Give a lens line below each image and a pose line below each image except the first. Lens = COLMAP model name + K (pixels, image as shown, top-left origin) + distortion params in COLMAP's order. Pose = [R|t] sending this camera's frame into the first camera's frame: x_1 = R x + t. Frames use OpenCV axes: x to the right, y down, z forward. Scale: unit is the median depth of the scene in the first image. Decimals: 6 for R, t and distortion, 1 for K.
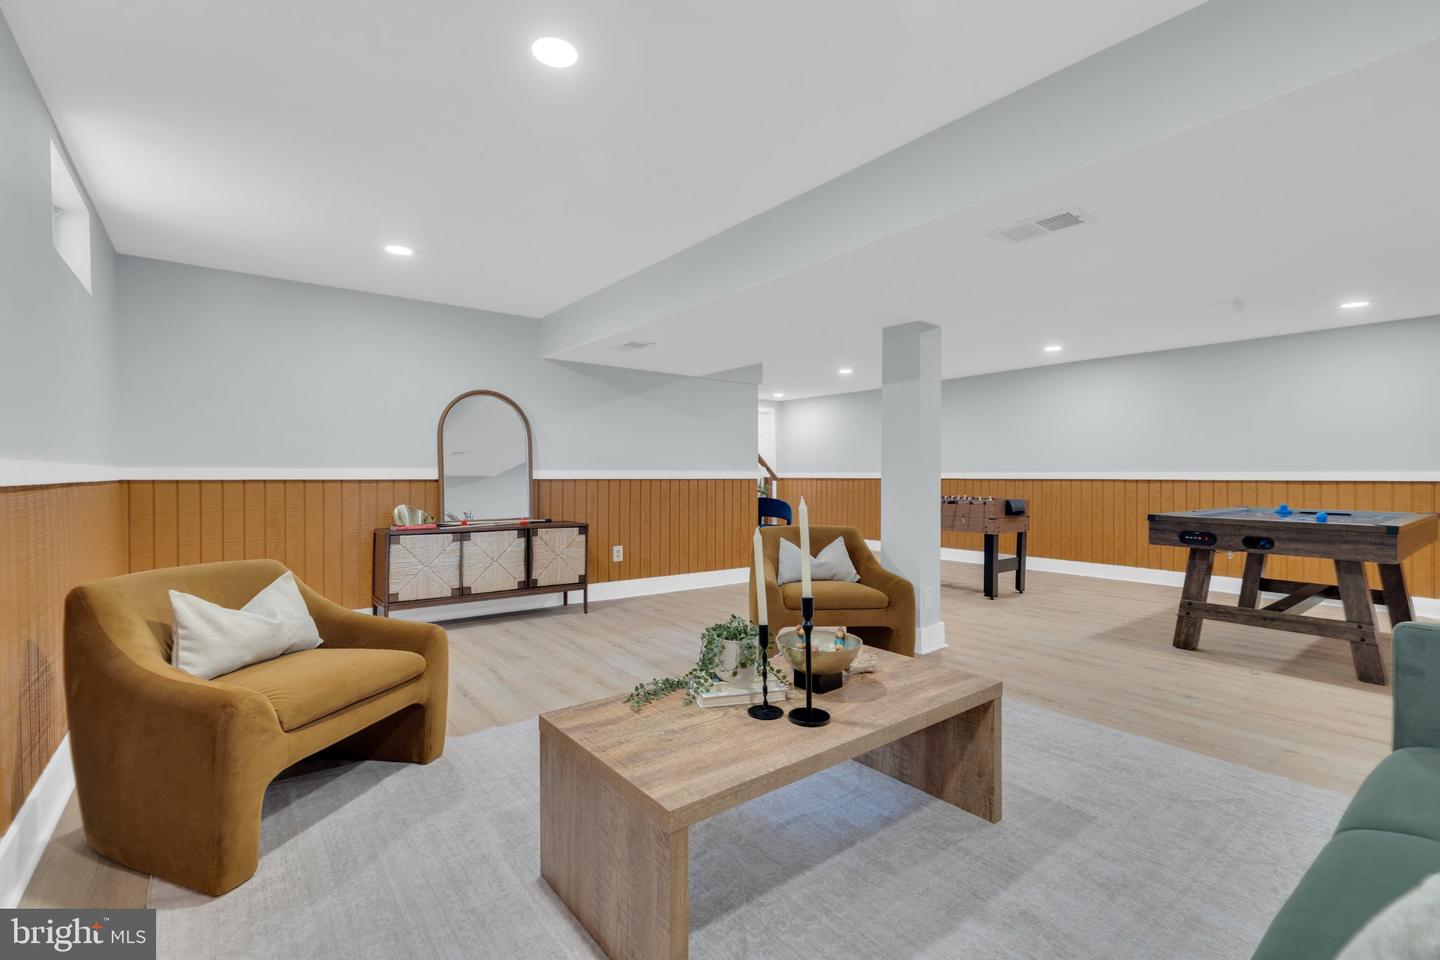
lens RADIAL K [[631.8, 0, 717.2], [0, 631.8, 480.8], [0, 0, 1]] dist [0.003088, 0.000259]
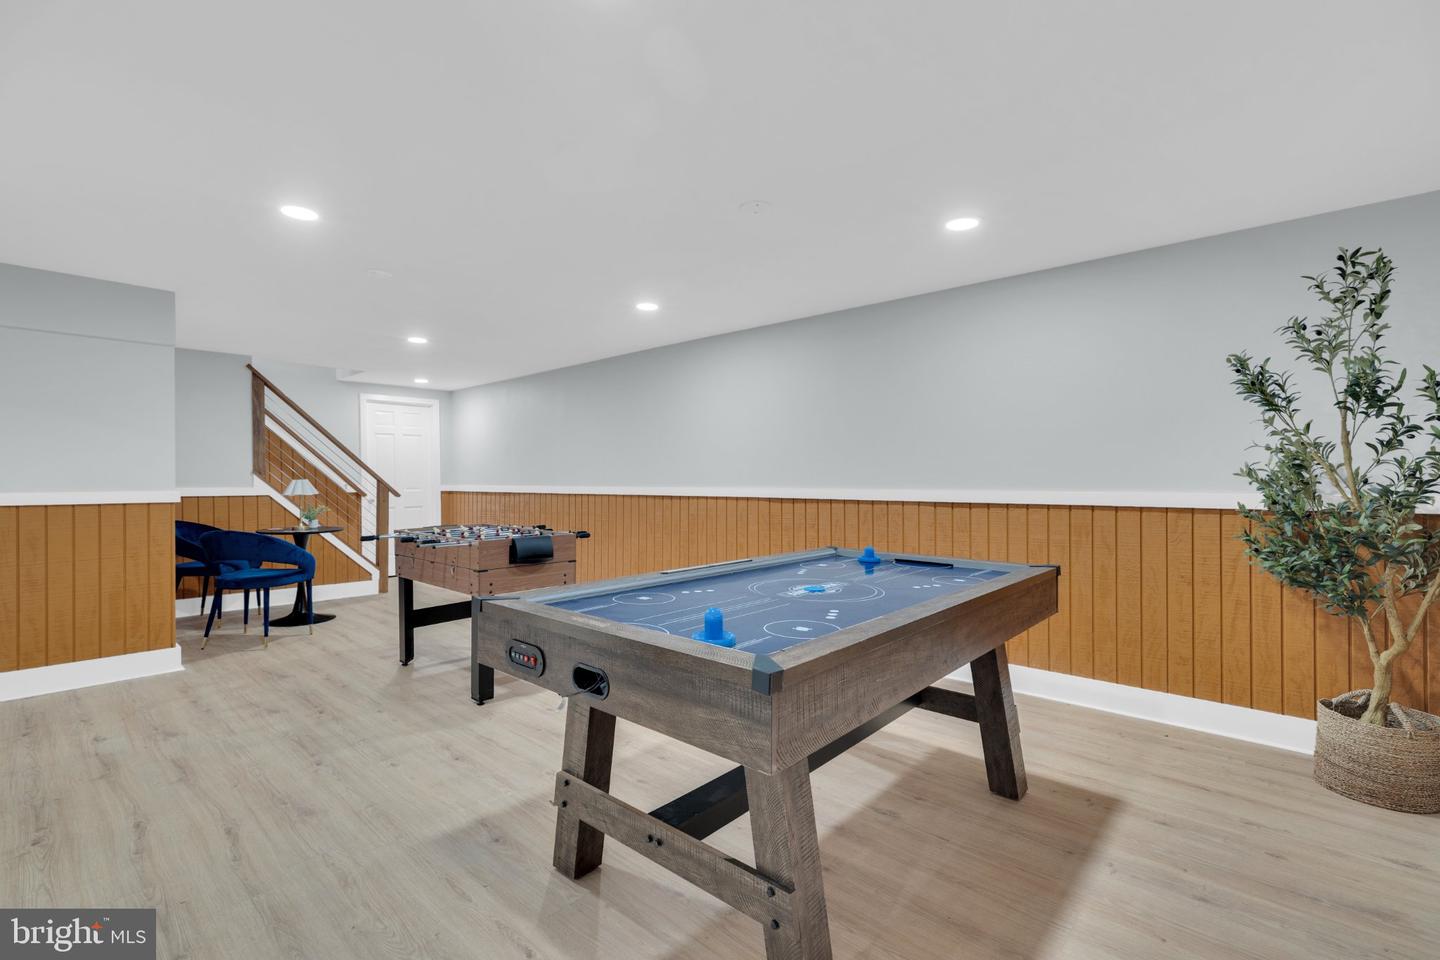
lens RADIAL K [[631.8, 0, 716.6], [0, 631.8, 483.7], [0, 0, 1]] dist [0.003088, 0.000259]
pose [[0.984507, -0.005360, 0.175263, 0.847335], [0.006102, 0.999975, -0.003696, -0.030186], [-0.175239, 0.004708, 0.984515, 0.561919]]
